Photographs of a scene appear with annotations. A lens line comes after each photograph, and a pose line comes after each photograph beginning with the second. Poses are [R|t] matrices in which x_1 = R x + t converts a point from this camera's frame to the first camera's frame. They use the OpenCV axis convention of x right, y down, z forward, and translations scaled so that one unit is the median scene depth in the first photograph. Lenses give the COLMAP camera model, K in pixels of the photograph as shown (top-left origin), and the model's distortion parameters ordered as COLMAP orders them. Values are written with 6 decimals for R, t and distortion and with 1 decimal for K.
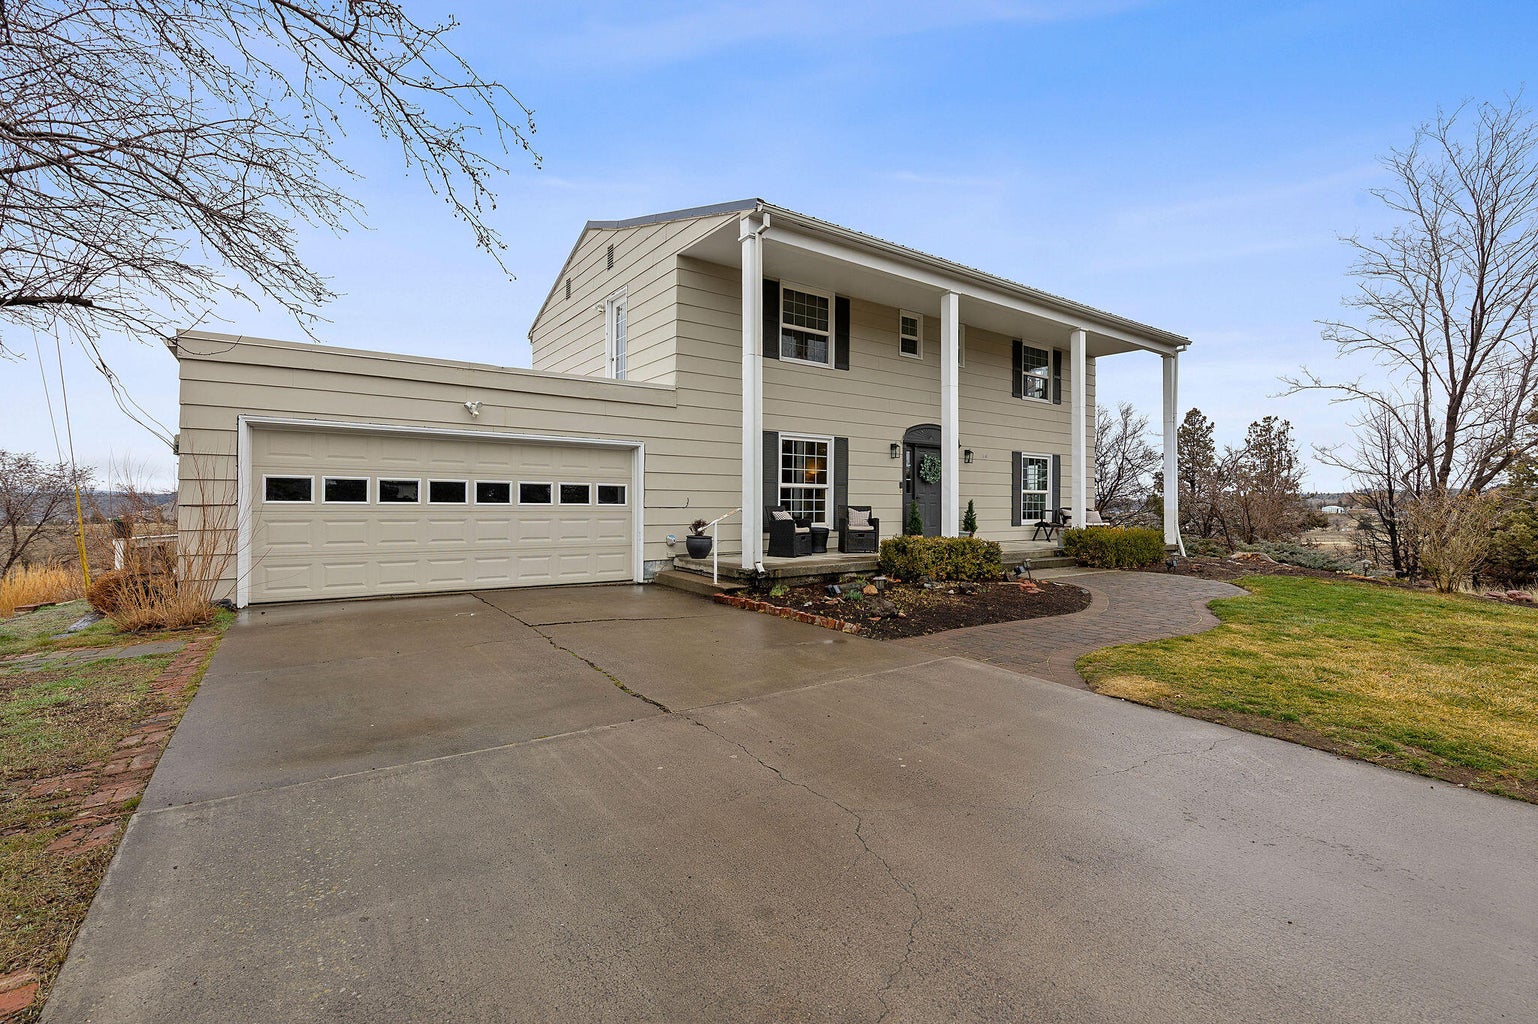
lens RADIAL K [[664.8, 0, 769.7], [0, 664.8, 500.9], [0, 0, 1]] dist [-0.001594, 0.000065]
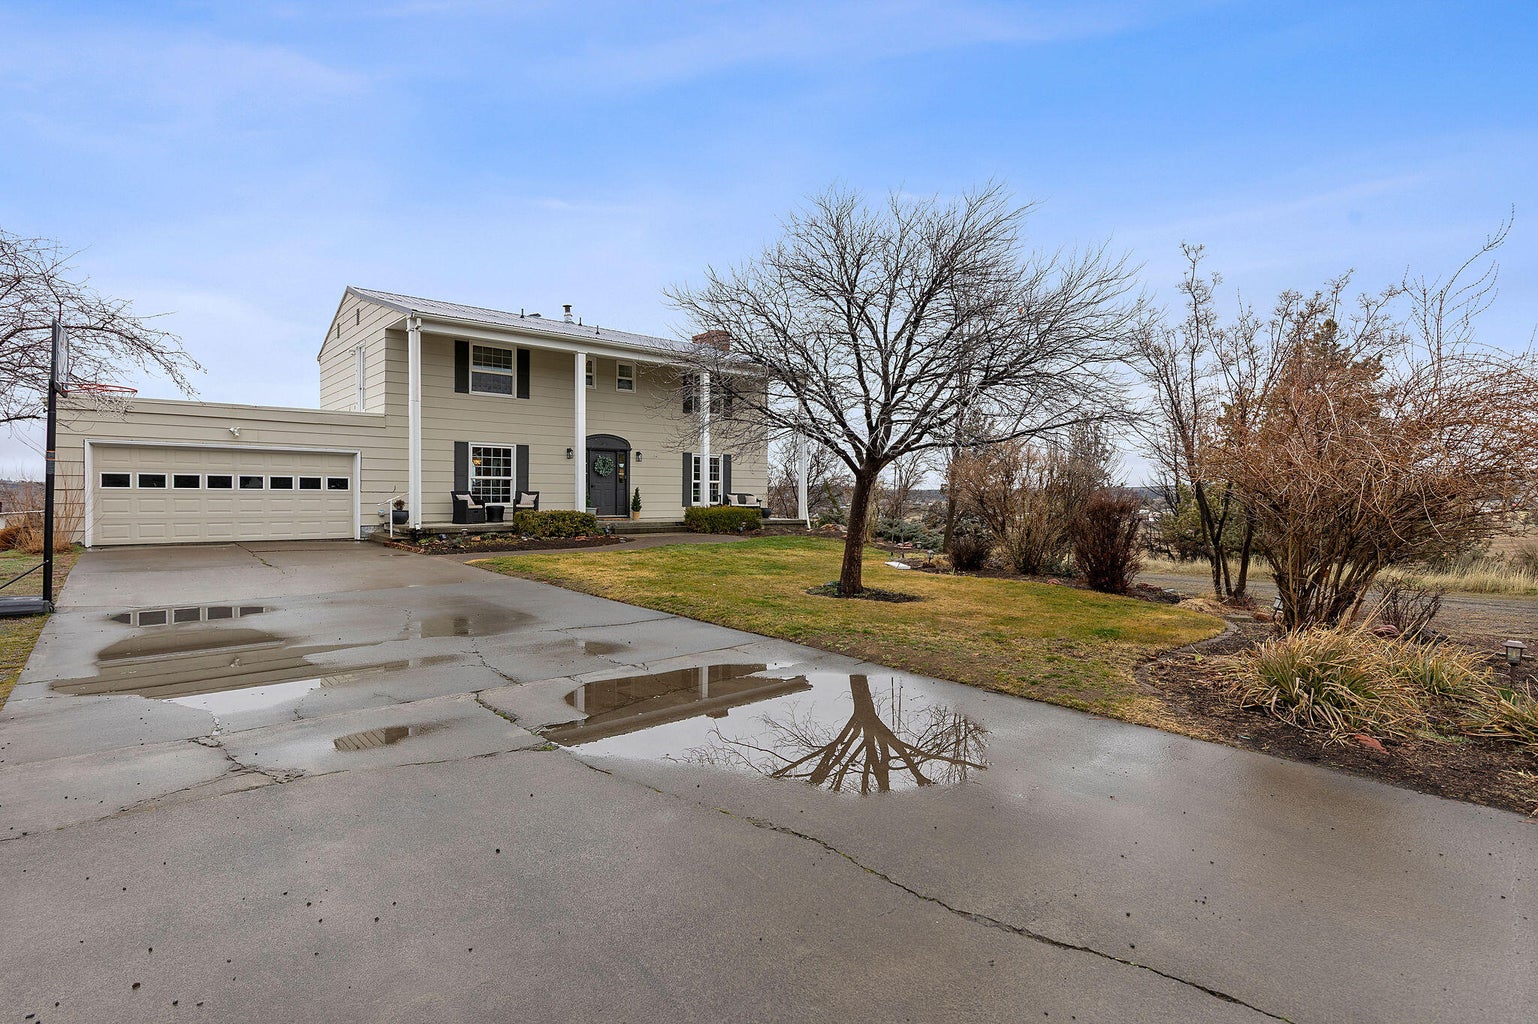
lens RADIAL K [[734.3, 0, 769.4], [0, 734.3, 505.4], [0, 0, 1]] dist [-0.001753, -0.000418]
pose [[0.995250, -0.002057, 0.097328, 0.588263], [0.000113, 0.999801, 0.019969, 0.006846], [-0.097350, -0.019863, 0.995052, -0.800748]]
